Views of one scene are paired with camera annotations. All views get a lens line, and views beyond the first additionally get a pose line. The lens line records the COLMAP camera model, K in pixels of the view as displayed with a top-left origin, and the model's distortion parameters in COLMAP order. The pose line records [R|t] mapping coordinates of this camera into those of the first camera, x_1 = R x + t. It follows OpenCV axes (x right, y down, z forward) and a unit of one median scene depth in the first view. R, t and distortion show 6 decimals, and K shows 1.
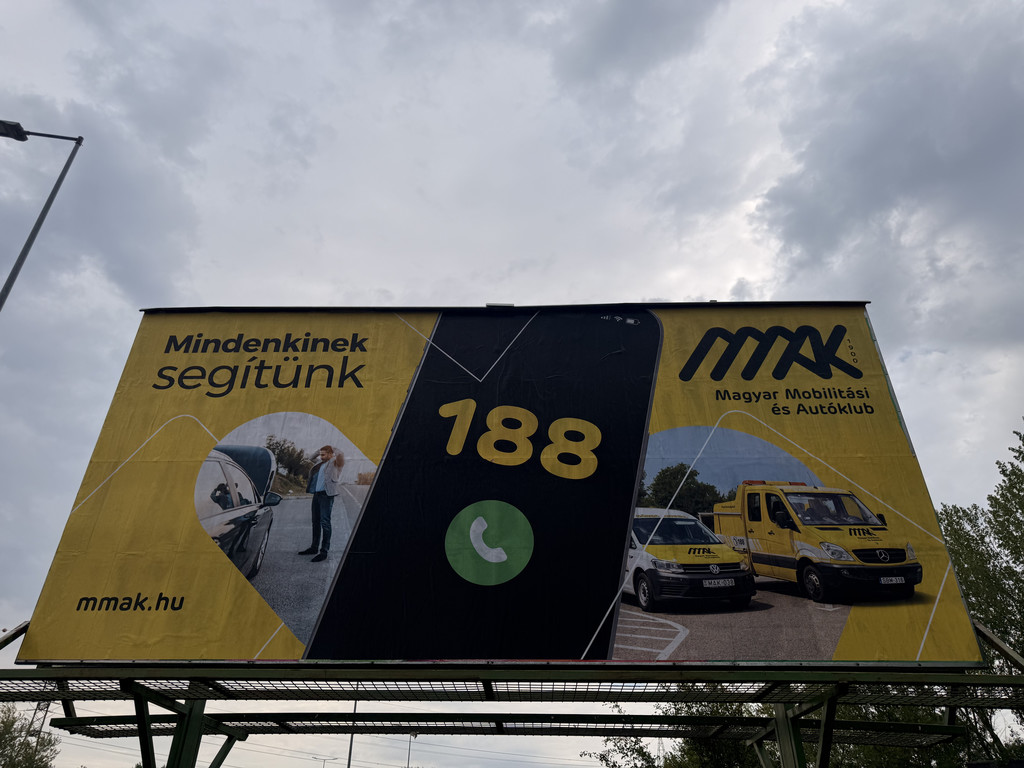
lens RADIAL K [[705.1, 0, 514.7], [0, 705.1, 405.0], [0, 0, 1]] dist [0.120515, -0.207600]
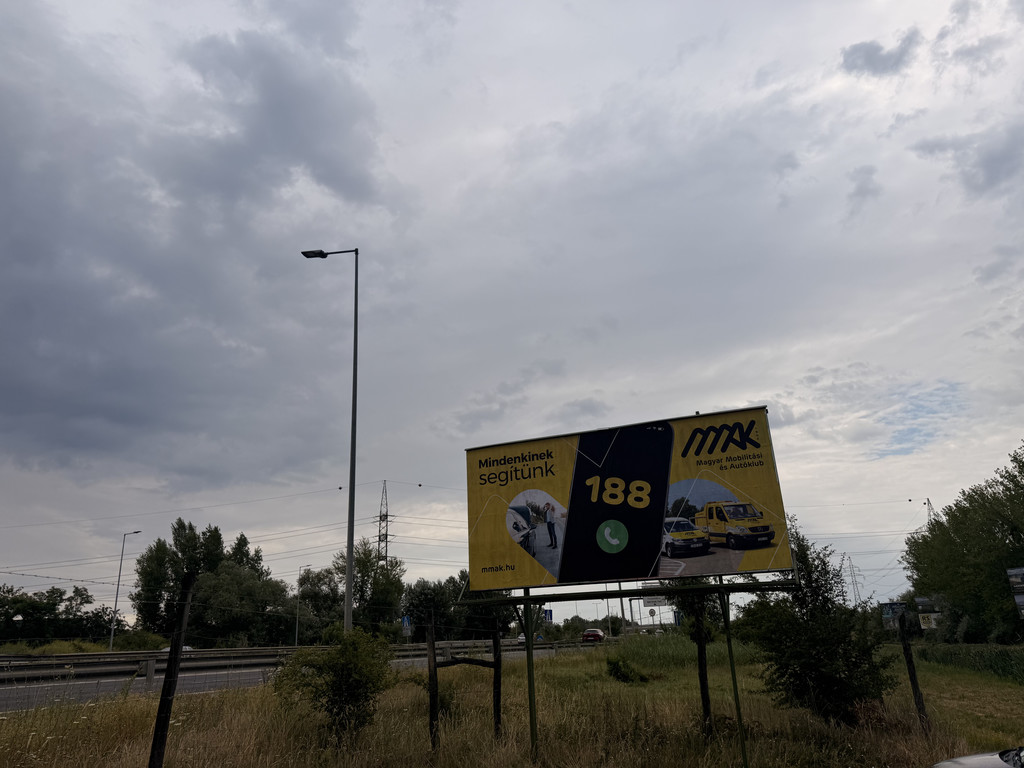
lens RADIAL K [[705.1, 0, 514.7], [0, 705.1, 405.0], [0, 0, 1]] dist [0.120515, -0.207600]
pose [[0.930324, -0.160181, -0.329909, 0.554102], [0.242694, 0.943322, 0.226369, -0.921907], [0.274950, -0.290663, 0.916470, -1.349562]]
